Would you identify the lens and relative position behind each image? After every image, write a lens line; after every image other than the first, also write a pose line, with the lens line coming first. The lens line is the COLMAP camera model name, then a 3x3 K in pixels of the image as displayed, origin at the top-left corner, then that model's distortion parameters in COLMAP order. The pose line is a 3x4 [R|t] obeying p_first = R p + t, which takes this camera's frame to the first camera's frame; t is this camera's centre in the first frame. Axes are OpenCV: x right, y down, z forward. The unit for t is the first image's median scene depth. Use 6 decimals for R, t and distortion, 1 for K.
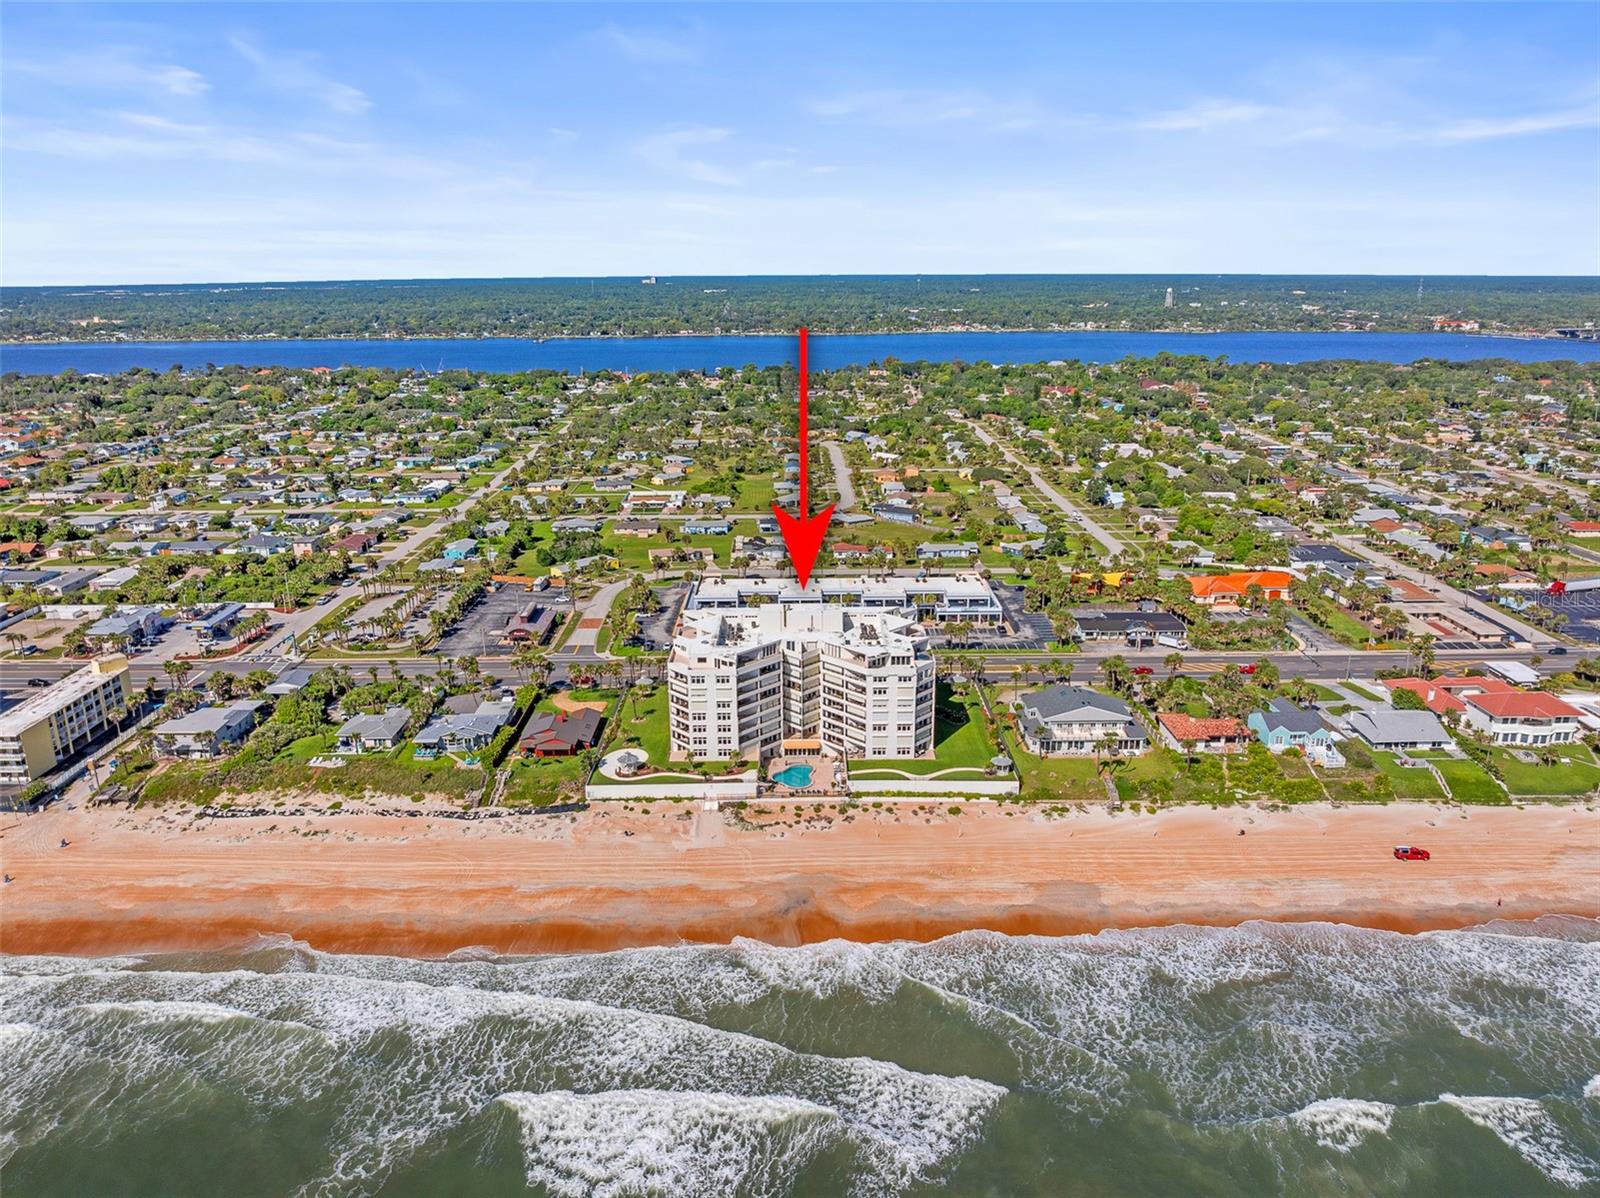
lens RADIAL K [[1118.7, 0, 800.0], [0, 1118.7, 599.0], [0, 0, 1]] dist [-0.030476, -0.010777]
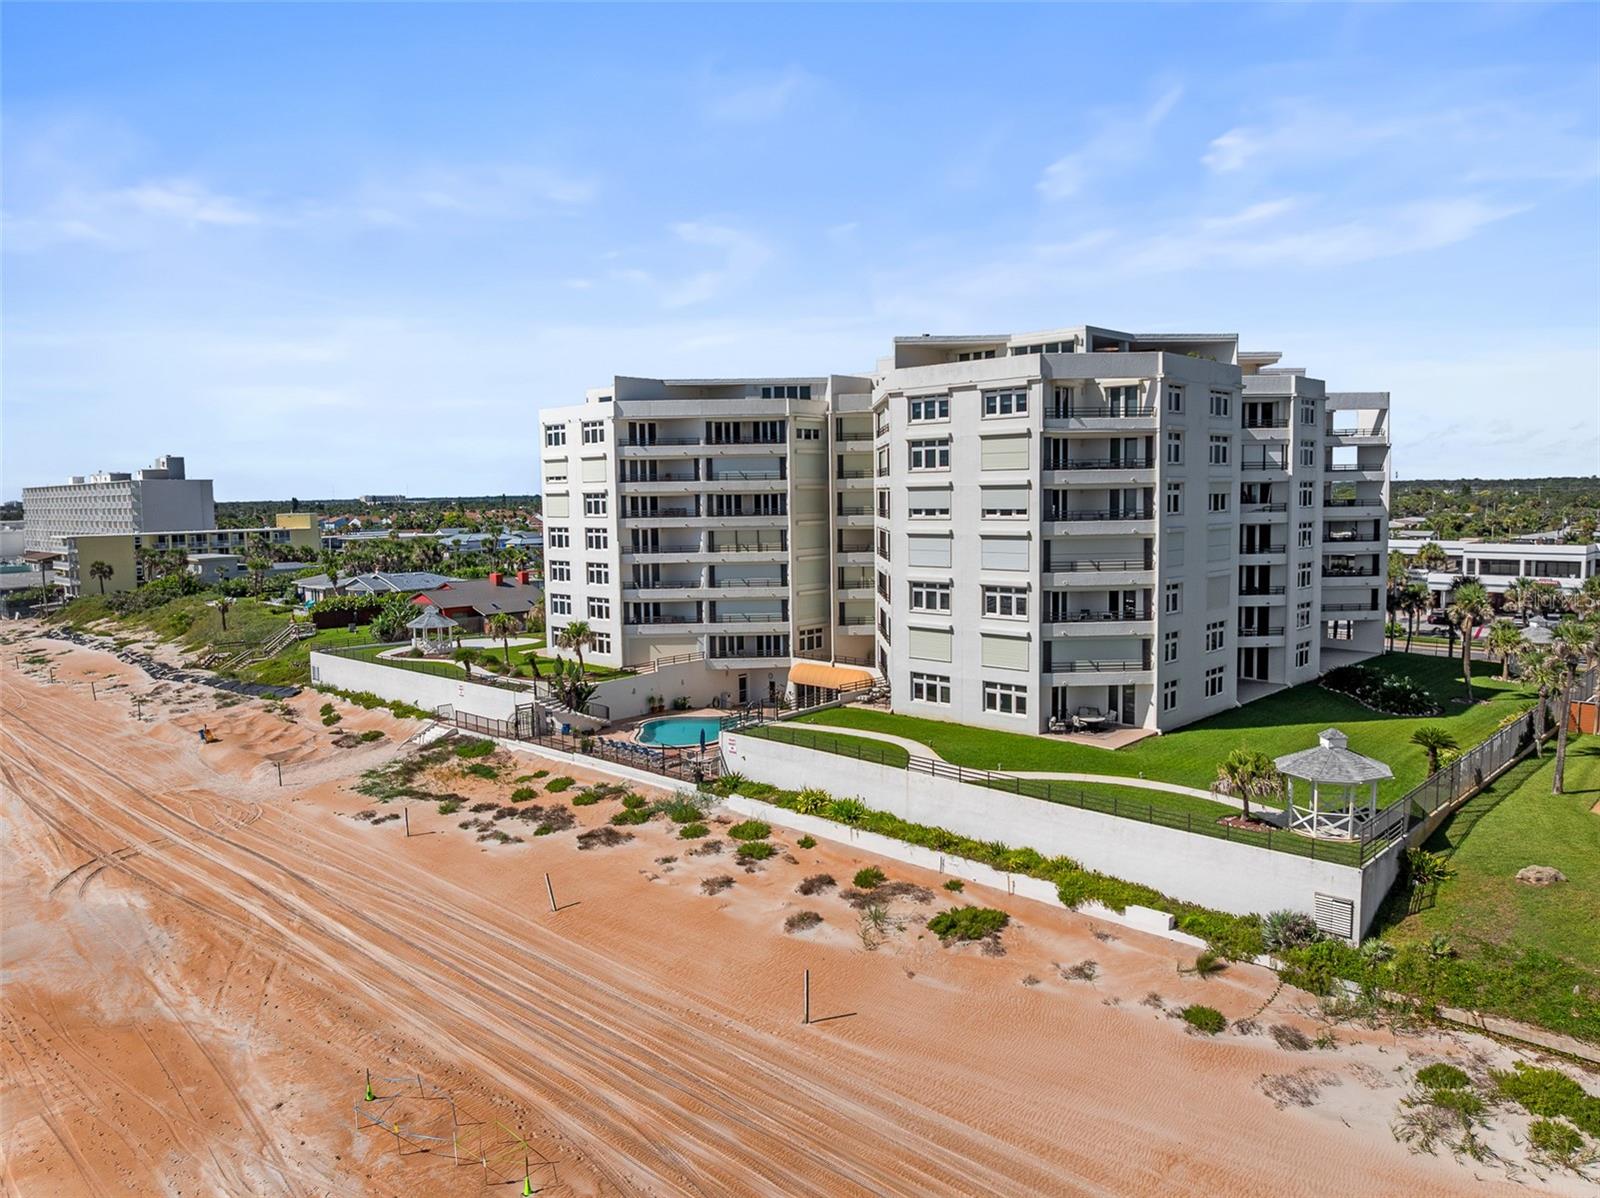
lens RADIAL K [[1122.6, 0, 798.5], [0, 1122.6, 596.5], [0, 0, 1]] dist [-0.043267, 0.011942]
pose [[0.713503, 0.059815, -0.698094, 0.241356], [-0.186066, 0.976750, -0.106482, 0.150805], [0.675495, 0.205867, 0.708044, 0.781354]]
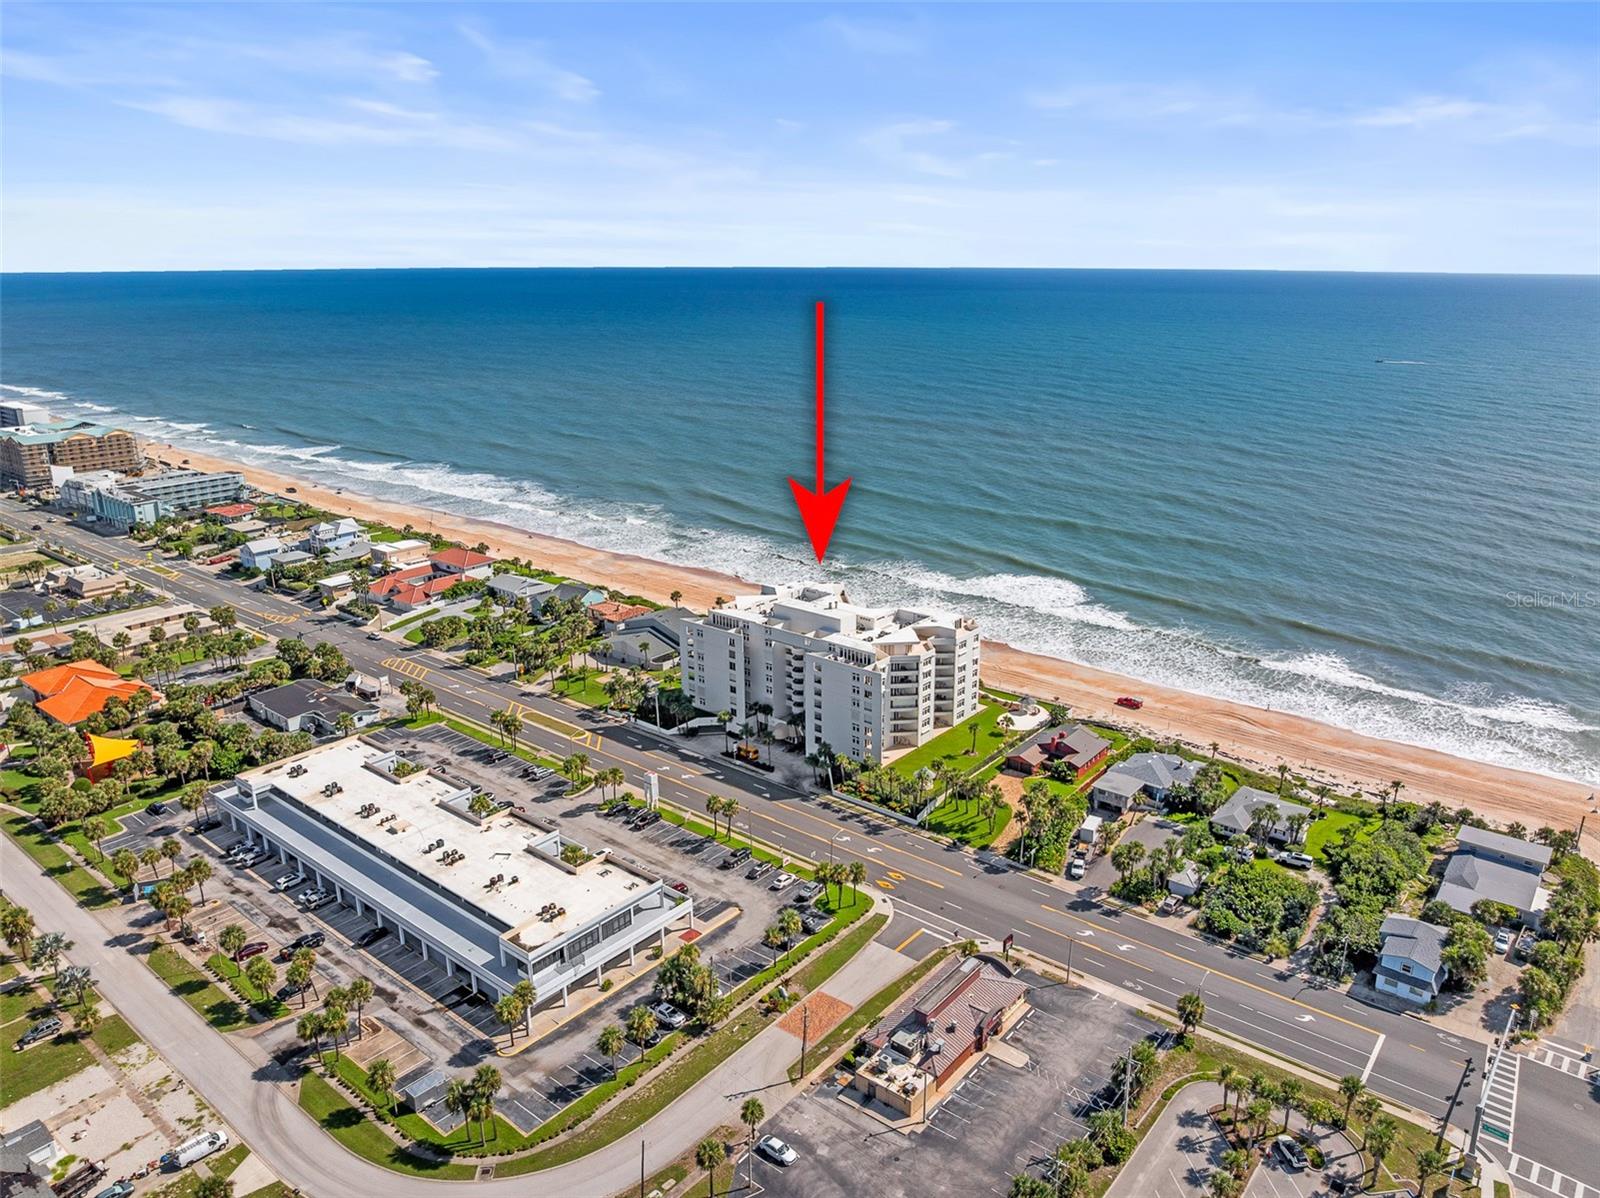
lens RADIAL K [[1131.8, 0, 817.7], [0, 1131.8, 559.6], [0, 0, 1]] dist [-0.031933, -0.006535]
pose [[-0.776254, -0.155445, 0.610955, -0.644252], [0.180909, 0.873437, 0.452084, -0.513241], [-0.603905, 0.461460, -0.649888, 1.763629]]
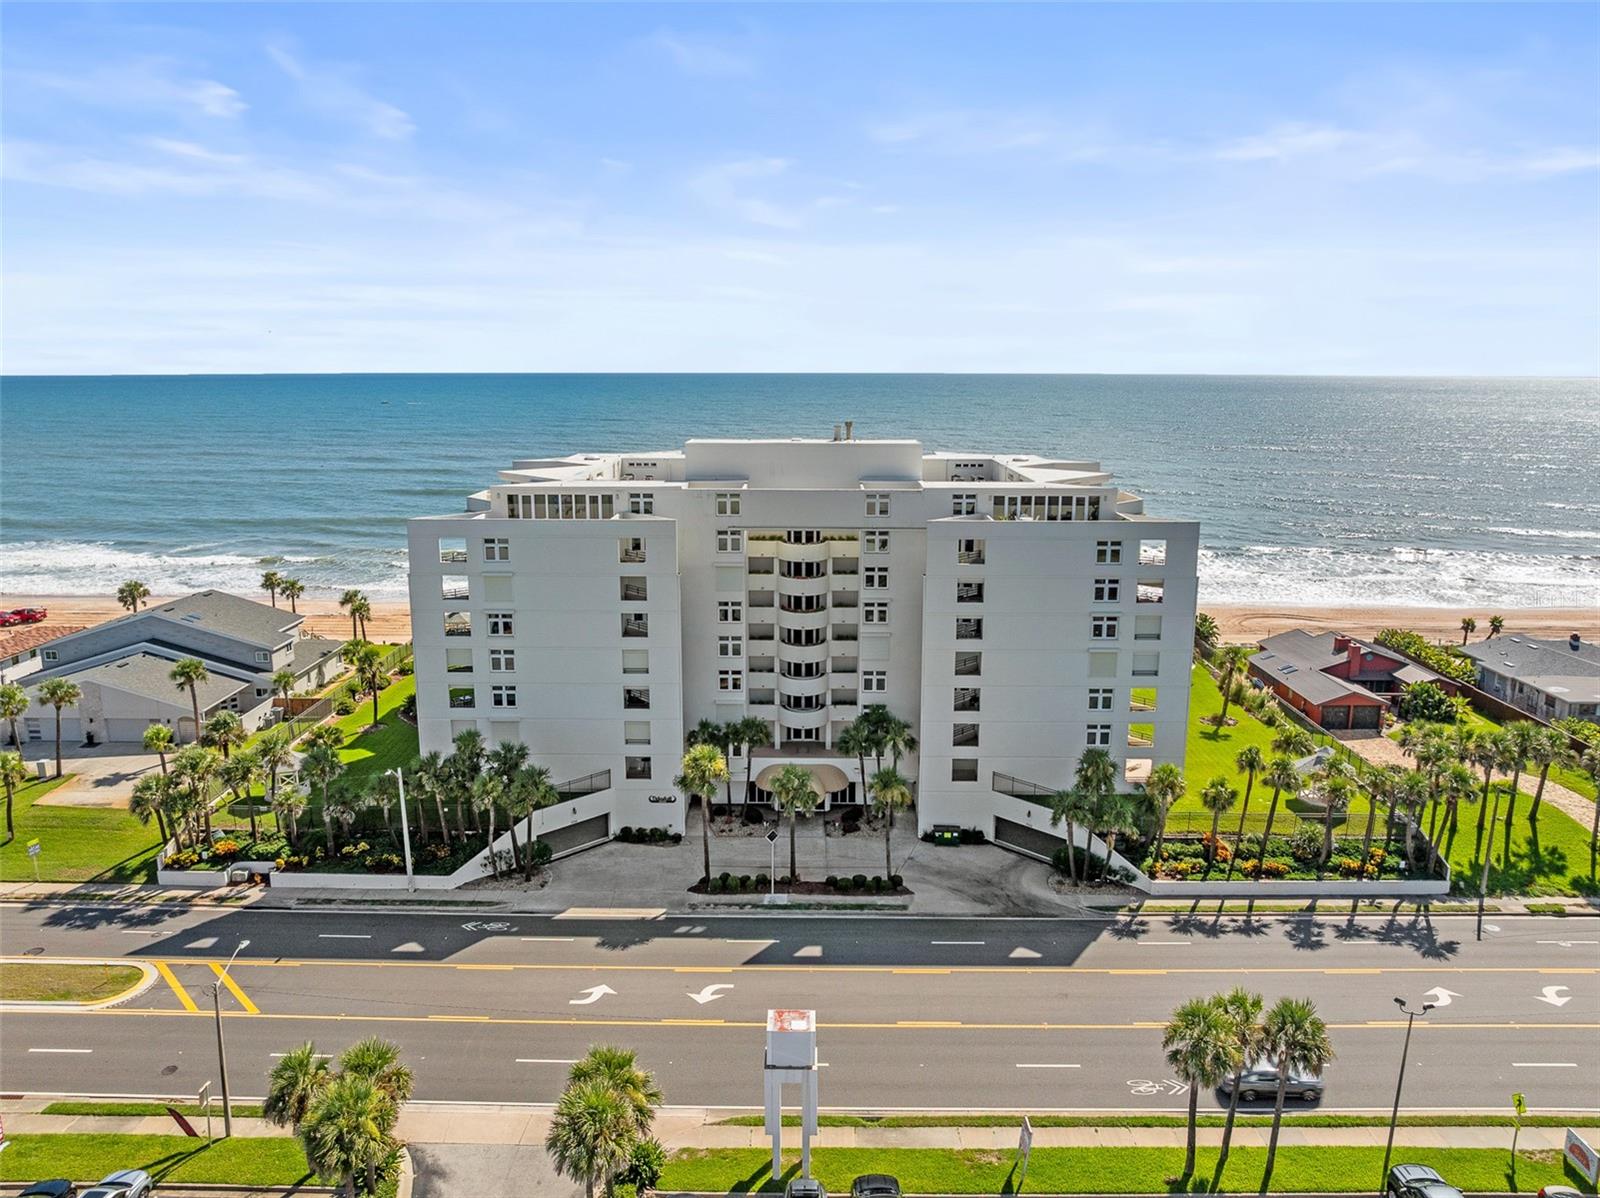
lens RADIAL K [[1118.7, 0, 800.0], [0, 1118.7, 599.0], [0, 0, 1]] dist [-0.030476, -0.010777]
pose [[-0.999817, 0.001524, 0.019044, -0.004783], [0.010168, 0.886355, 0.462894, -0.125486], [-0.016174, 0.463003, -0.886209, 1.468388]]
